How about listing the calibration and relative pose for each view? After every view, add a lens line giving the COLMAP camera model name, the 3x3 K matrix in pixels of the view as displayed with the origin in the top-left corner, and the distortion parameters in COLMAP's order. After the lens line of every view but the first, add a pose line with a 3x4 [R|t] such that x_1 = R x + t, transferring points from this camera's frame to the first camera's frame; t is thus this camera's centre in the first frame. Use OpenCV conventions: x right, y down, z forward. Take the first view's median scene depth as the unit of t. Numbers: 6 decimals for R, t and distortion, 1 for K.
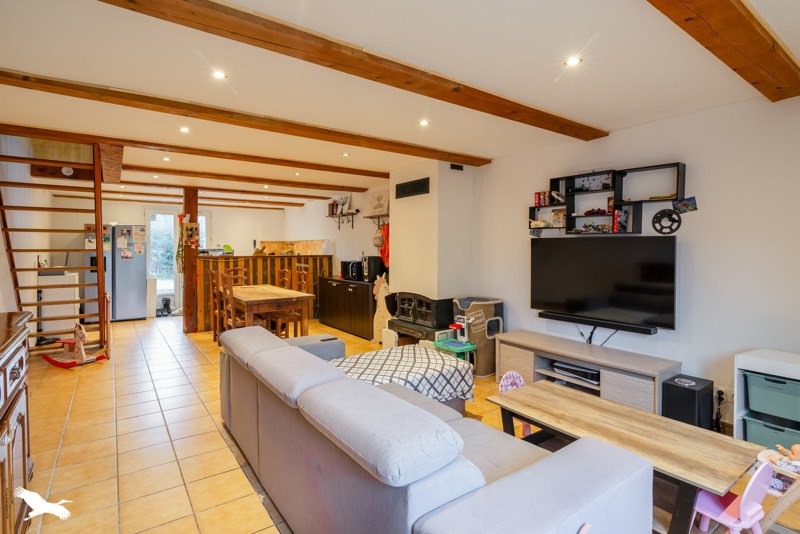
lens RADIAL K [[397.5, 0, 400.9], [0, 397.5, 255.3], [0, 0, 1]] dist [0.000622, 0.000115]
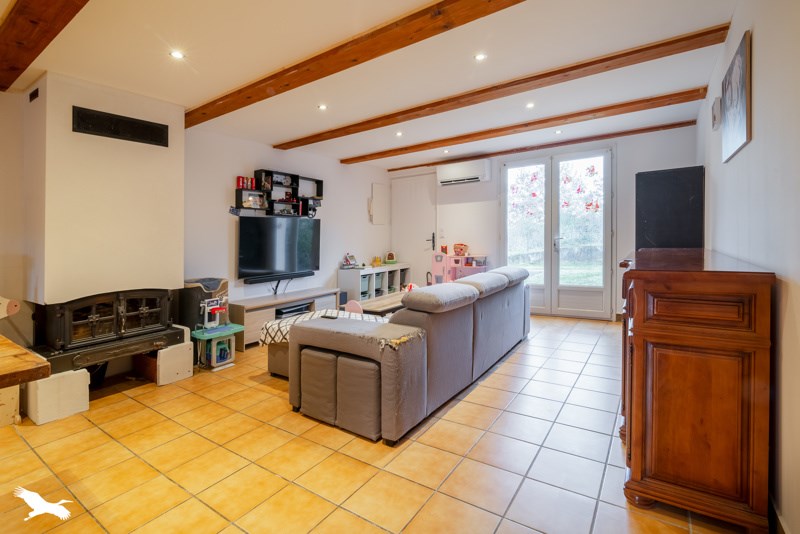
lens RADIAL K [[373.2, 0, 402.2], [0, 373.2, 266.7], [0, 0, 1]] dist [-0.002785, -0.000542]
pose [[-0.339875, -0.066475, 0.938118, -0.719322], [0.044074, 0.995277, 0.086493, 0.024550], [-0.939437, 0.070744, -0.335340, 0.804647]]
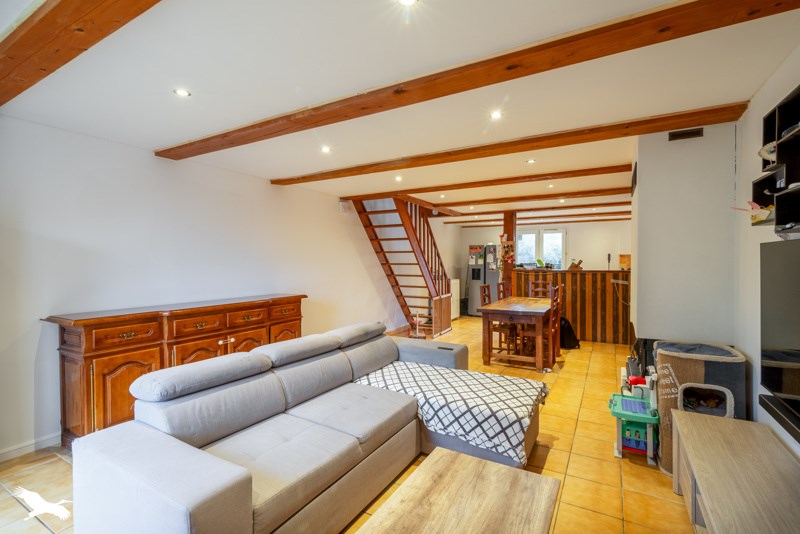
lens RADIAL K [[373.2, 0, 399.0], [0, 373.2, 266.2], [0, 0, 1]] dist [-0.002785, -0.000542]
pose [[0.405843, 0.010511, -0.913883, 0.495510], [-0.017189, 0.999845, 0.003866, -0.007168], [0.913781, 0.014140, 0.405960, 0.345686]]
